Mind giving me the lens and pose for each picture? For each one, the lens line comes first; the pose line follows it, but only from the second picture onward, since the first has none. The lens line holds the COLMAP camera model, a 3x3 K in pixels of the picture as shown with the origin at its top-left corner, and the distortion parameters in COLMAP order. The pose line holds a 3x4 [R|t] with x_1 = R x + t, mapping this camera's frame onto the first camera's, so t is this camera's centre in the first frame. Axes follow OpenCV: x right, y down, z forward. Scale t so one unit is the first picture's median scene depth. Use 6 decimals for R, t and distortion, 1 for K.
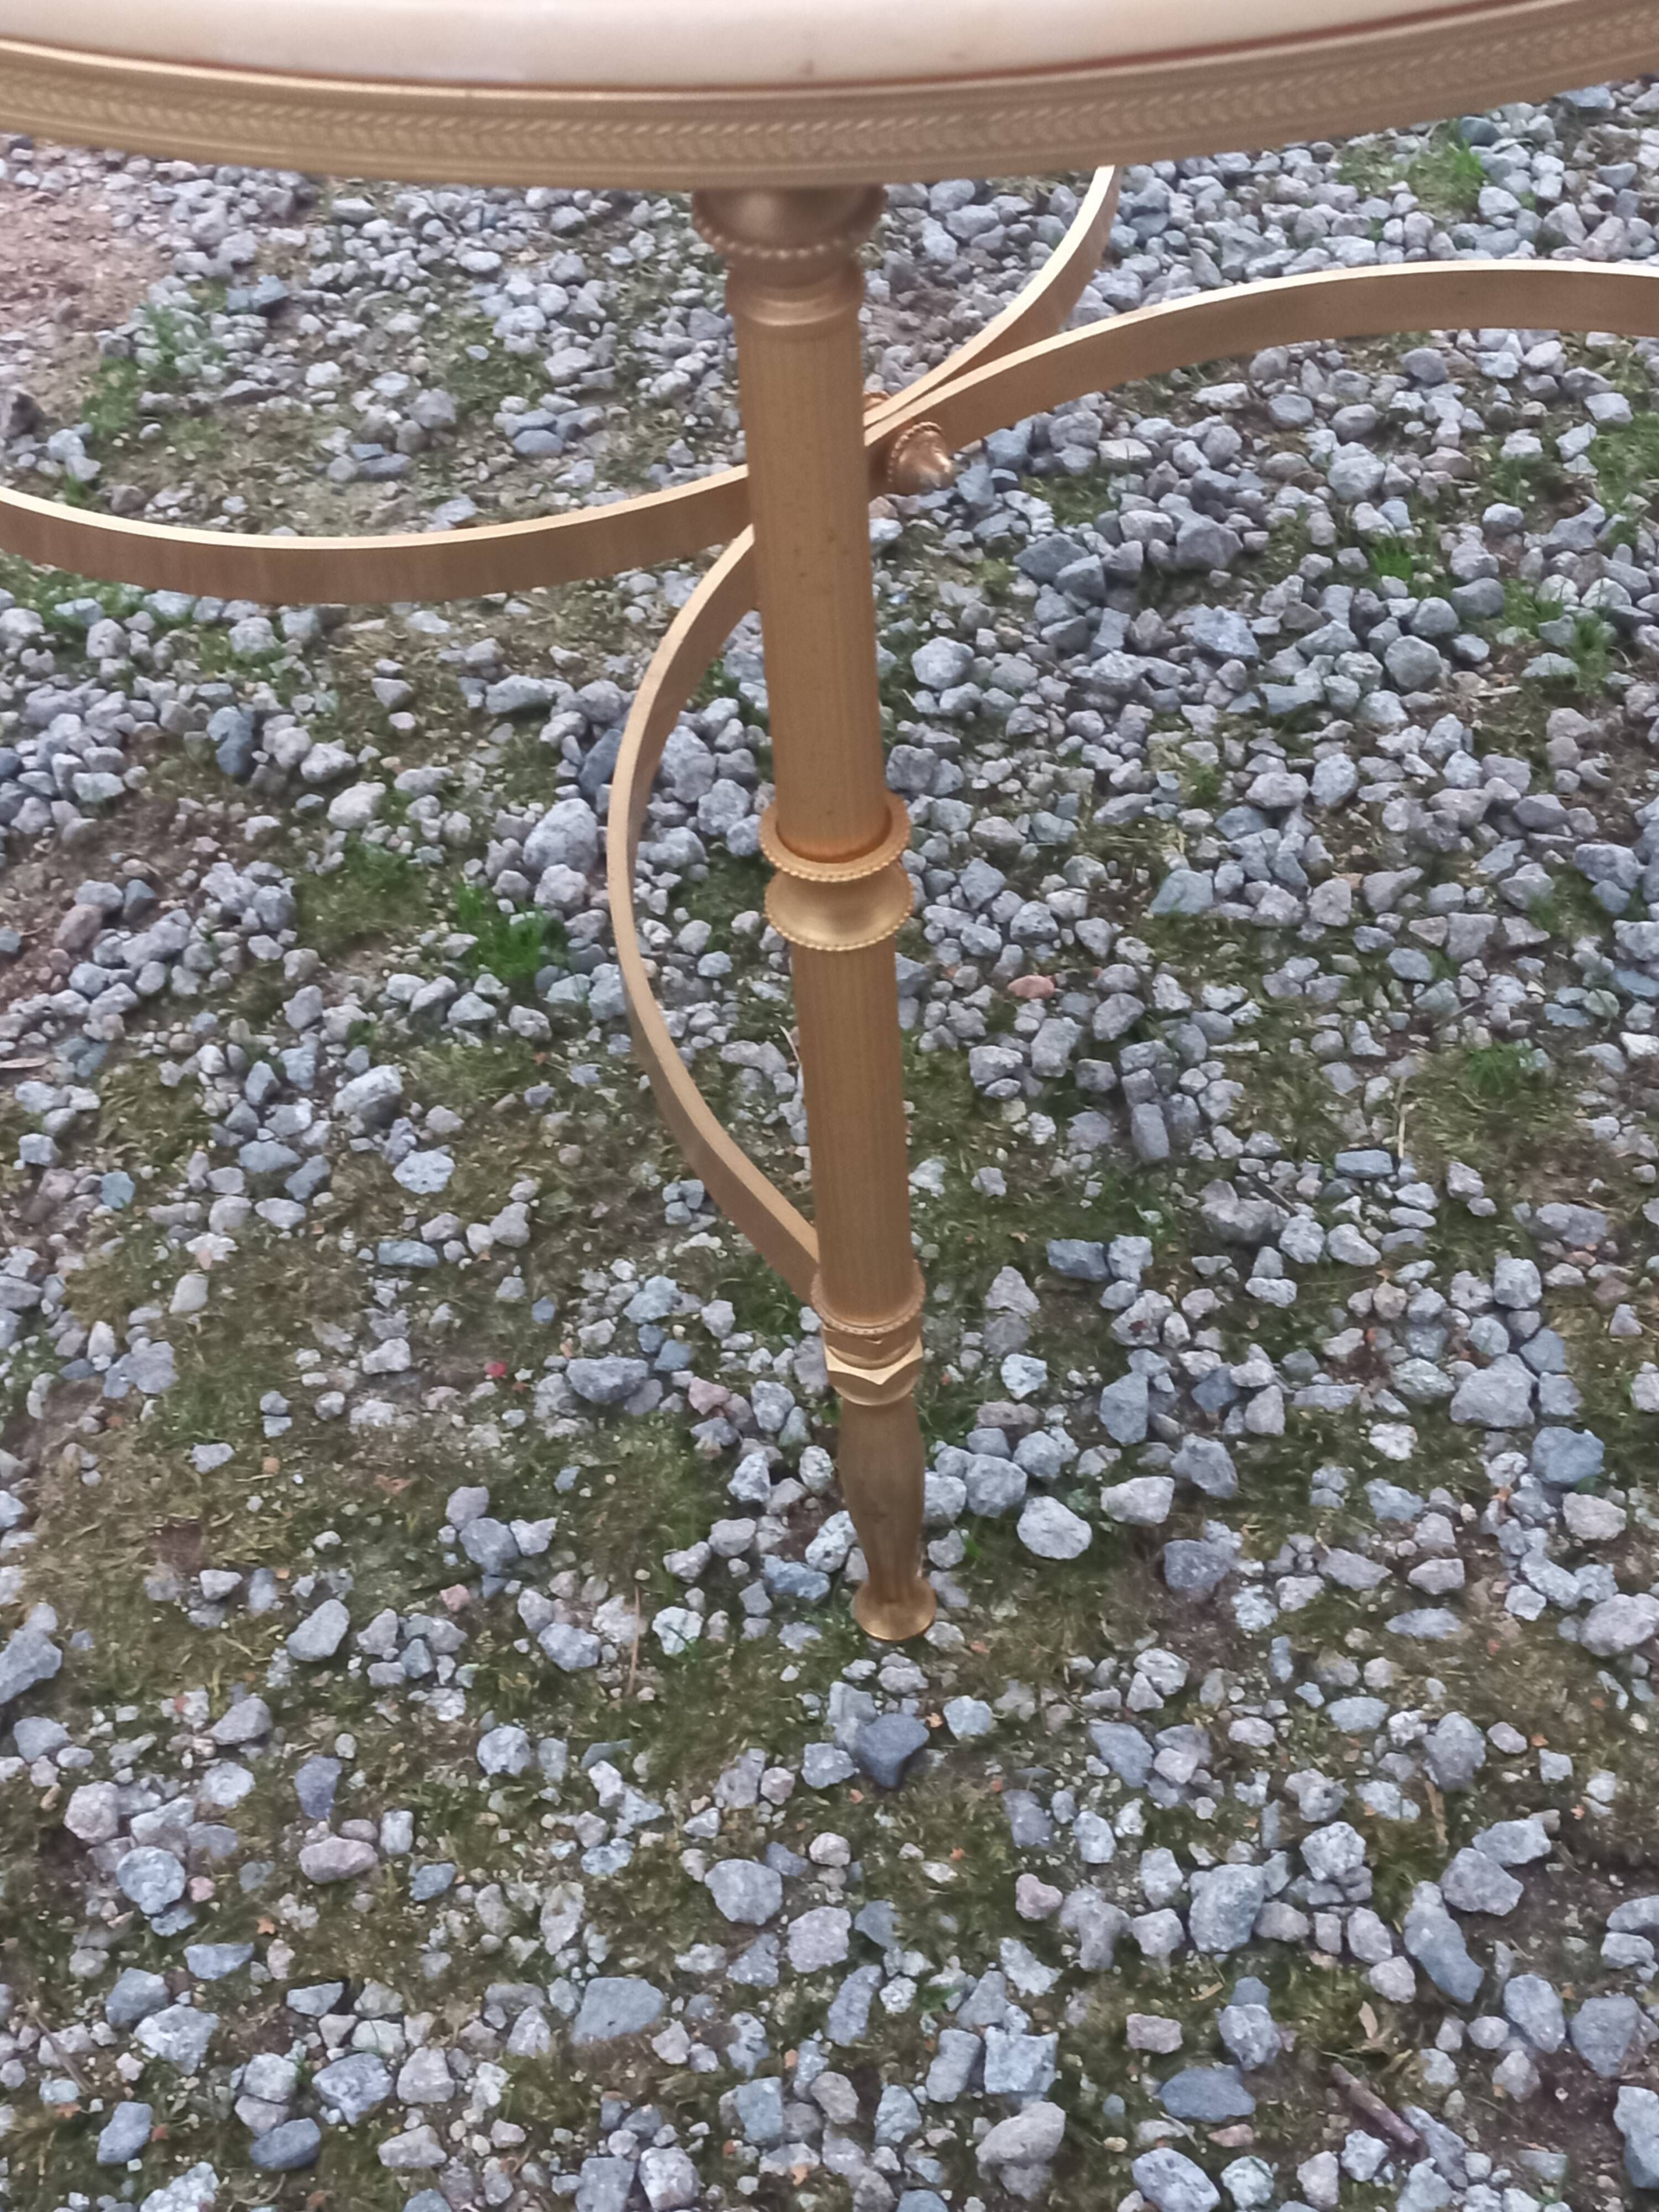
lens RADIAL K [[3181.8, 0, 823.4], [0, 3181.8, 1099.9], [0, 0, 1]] dist [0.084020, 0.000000]
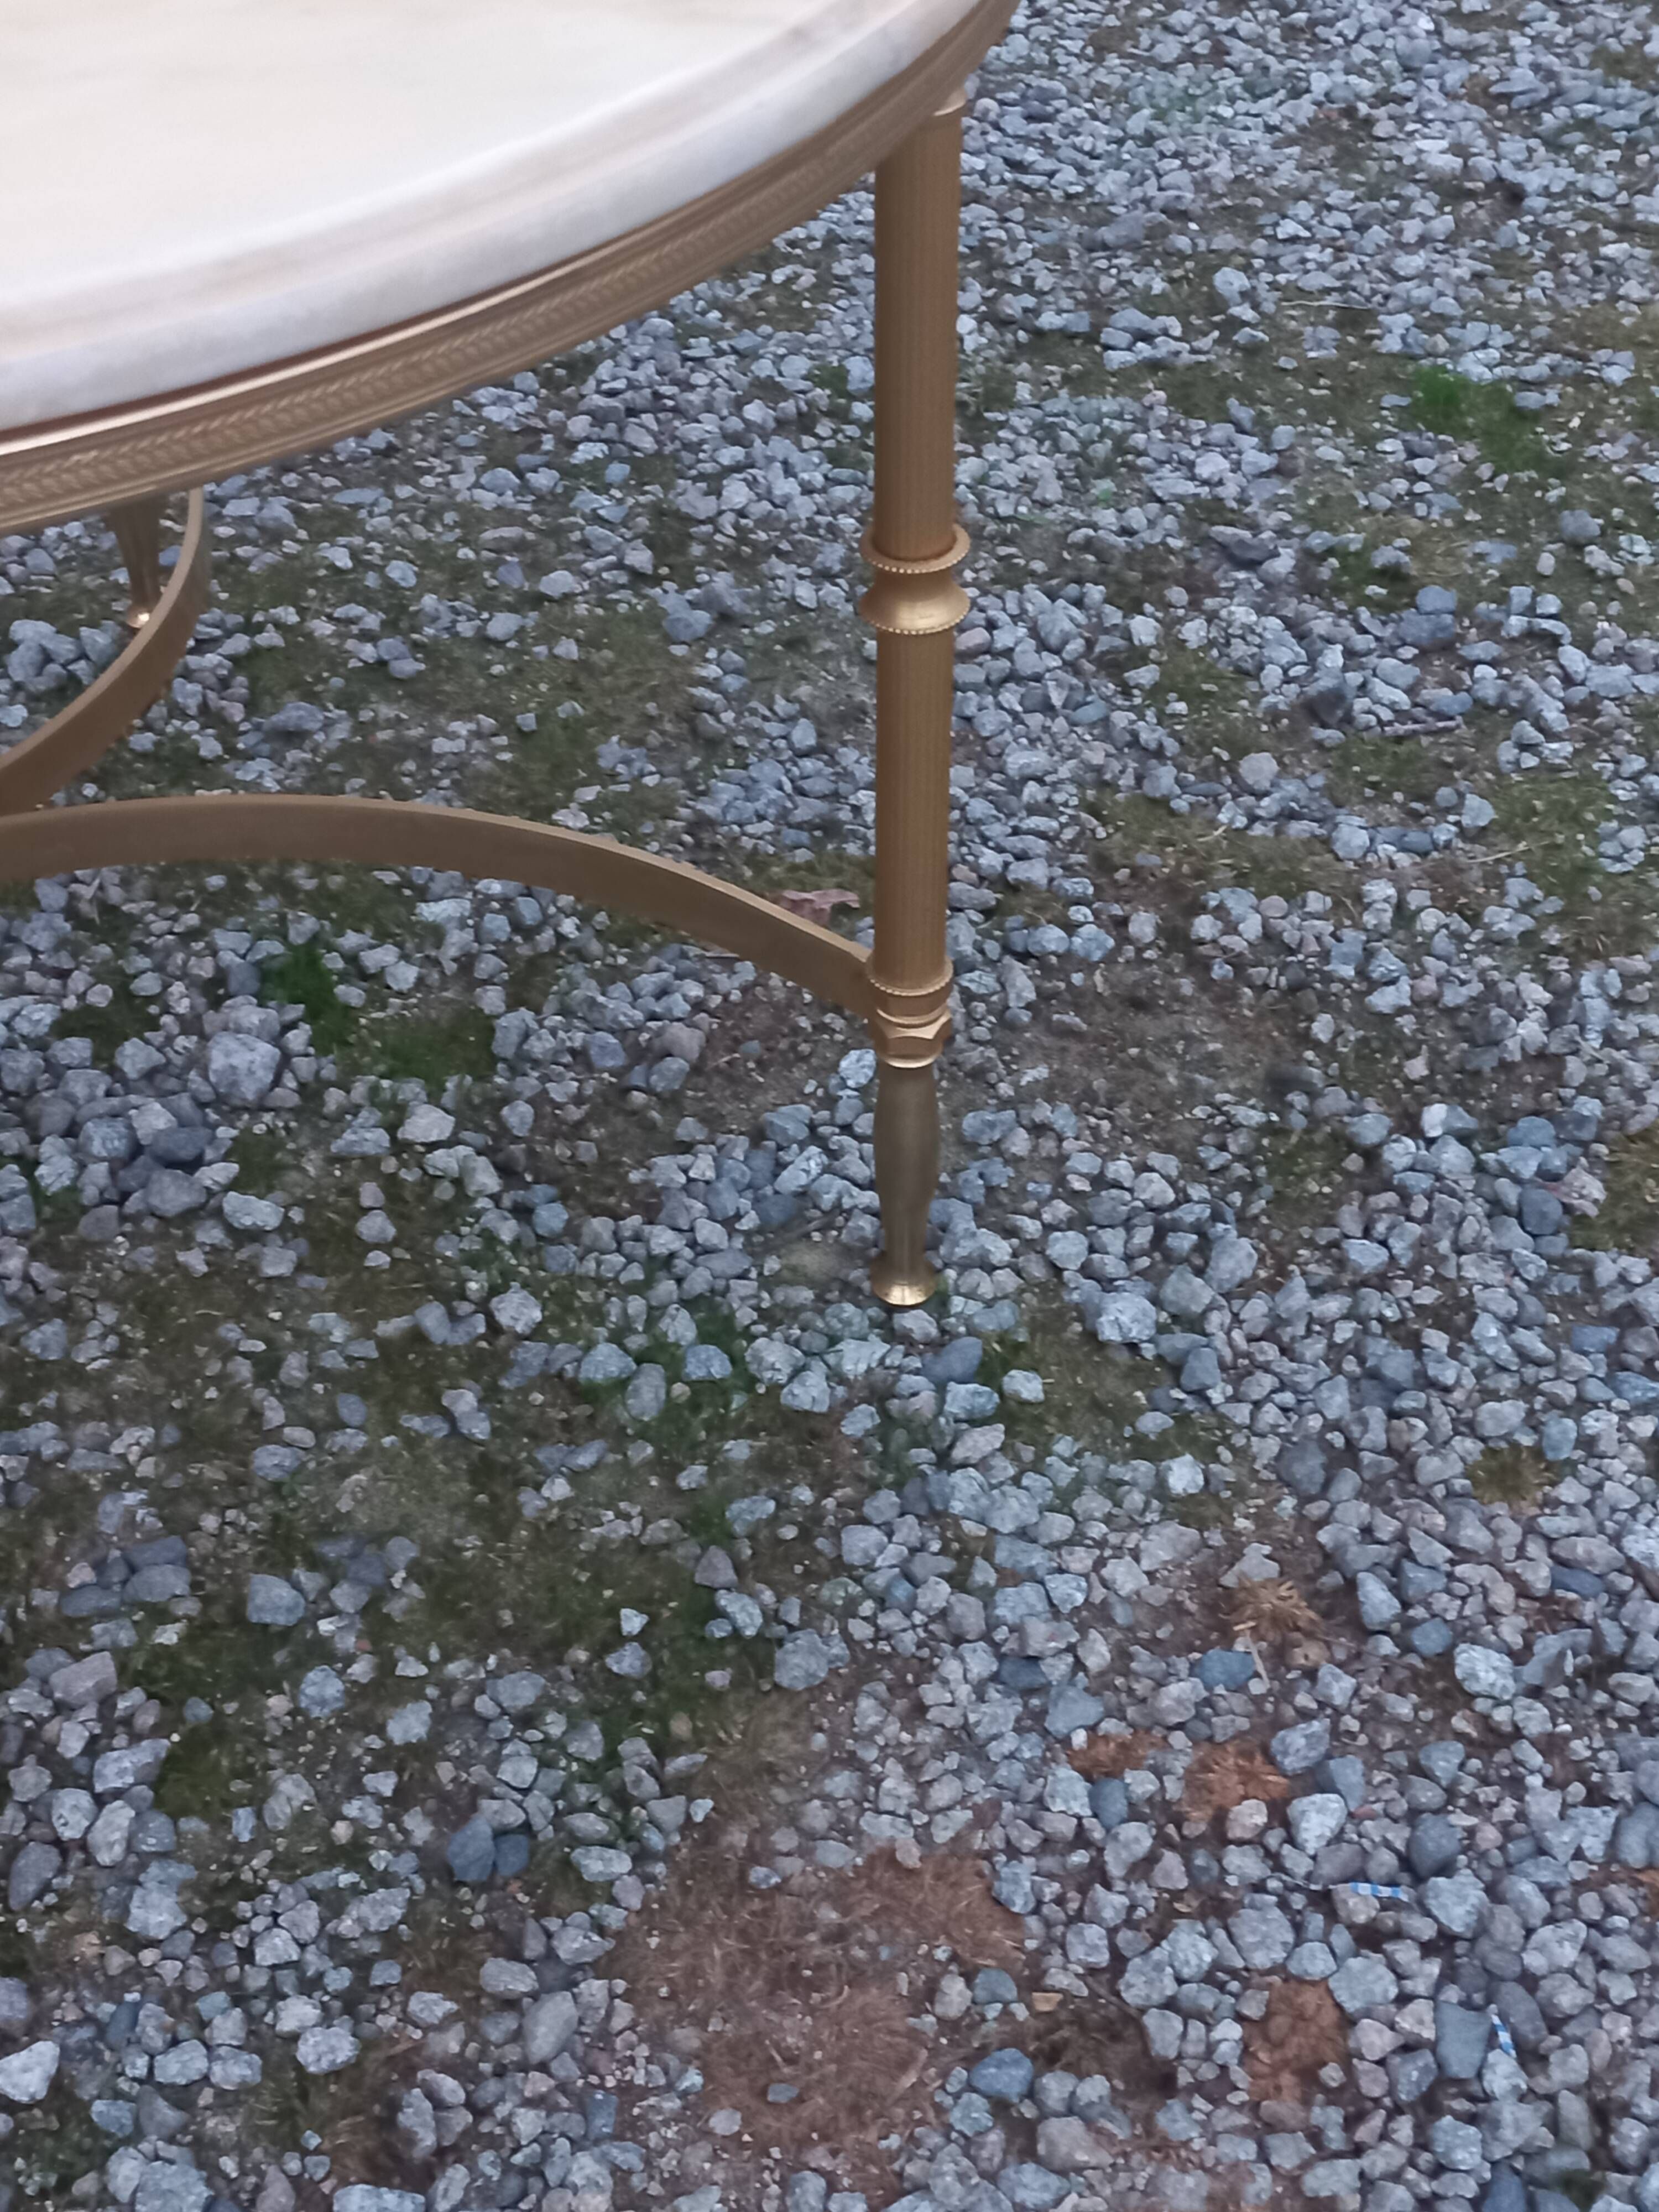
lens RADIAL K [[3131.7, 0, 837.8], [0, 3131.7, 1111.1], [0, 0, 1]] dist [0.083100, 0.000000]
pose [[-0.996314, -0.022468, 0.082790, -0.404199], [0.082669, 0.006281, 0.996557, -1.222395], [-0.022910, 0.999728, -0.004400, 1.098828]]
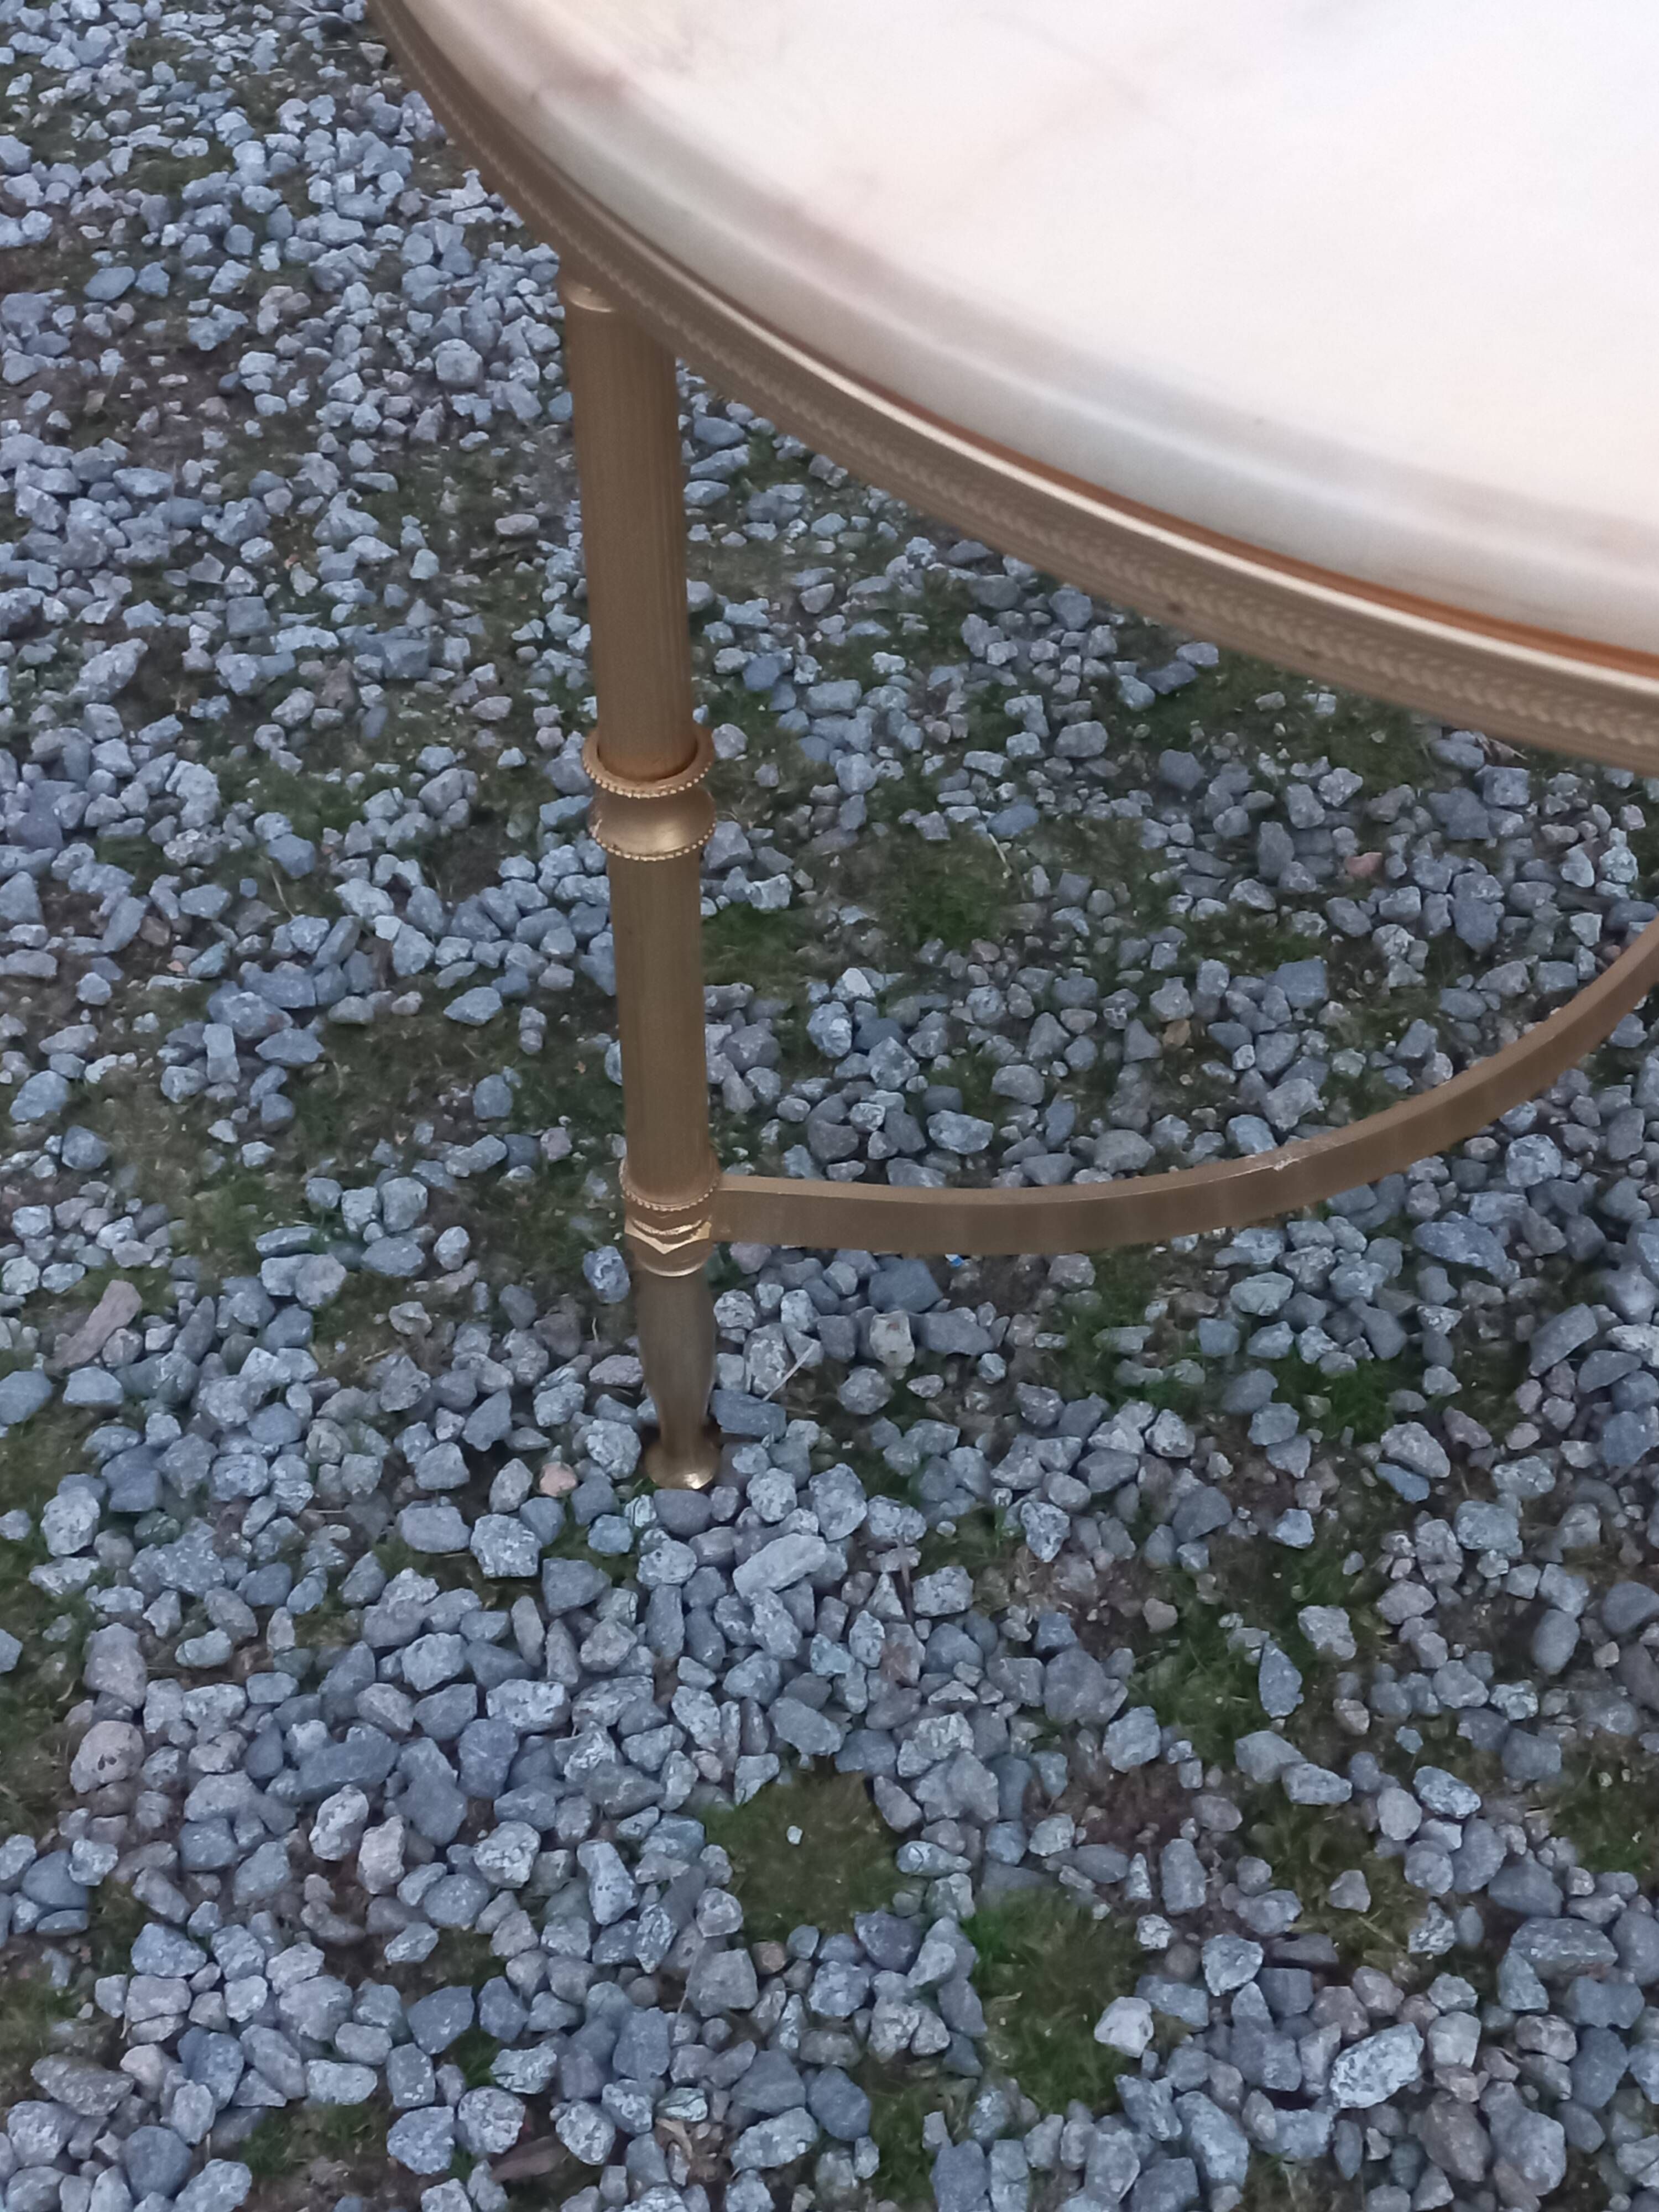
lens RADIAL K [[3131.7, 0, 818.2], [0, 3131.7, 1116.2], [0, 0, 1]] dist [0.083100, 0.000000]
pose [[-0.880846, 0.401773, -0.250378, 0.559284], [-0.303551, -0.073495, 0.949976, -1.055468], [0.363273, 0.912785, 0.186696, 0.835830]]
